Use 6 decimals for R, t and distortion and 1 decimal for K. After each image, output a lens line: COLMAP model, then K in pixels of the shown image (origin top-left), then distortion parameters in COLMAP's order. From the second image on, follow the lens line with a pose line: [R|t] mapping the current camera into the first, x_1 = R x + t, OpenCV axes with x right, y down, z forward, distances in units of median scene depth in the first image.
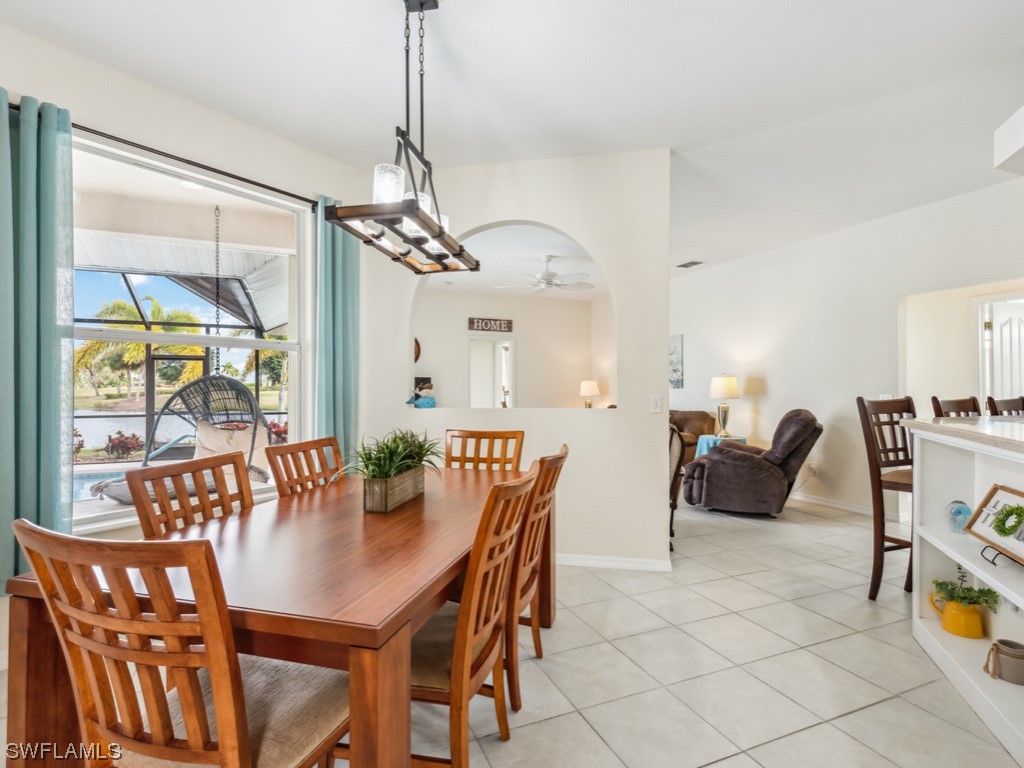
lens RADIAL K [[514.3, 0, 512.0], [0, 514.3, 384.0], [0, 0, 1]] dist [0.001376, 0.000330]
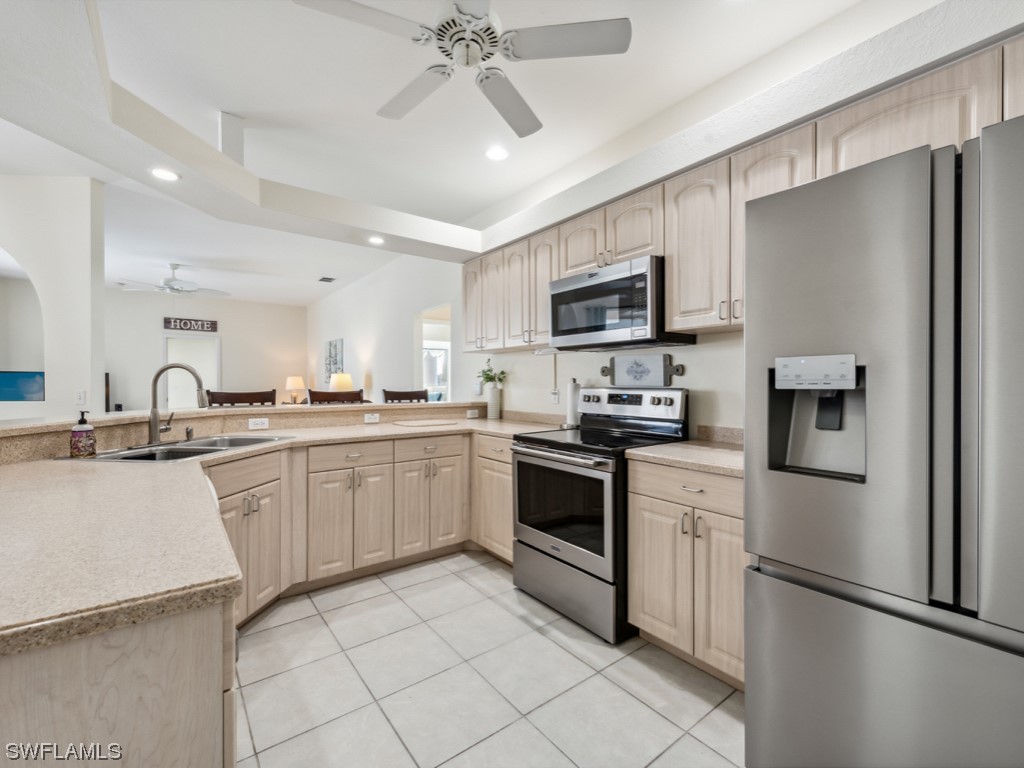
lens RADIAL K [[452.4, 0, 512.0], [0, 452.4, 384.0], [0, 0, 1]] dist [-0.001160, -0.000271]
pose [[0.973062, 0.007406, 0.230424, 0.411156], [-0.007928, 0.999968, 0.001337, 0.004810], [-0.230406, -0.003128, 0.973090, -0.098908]]
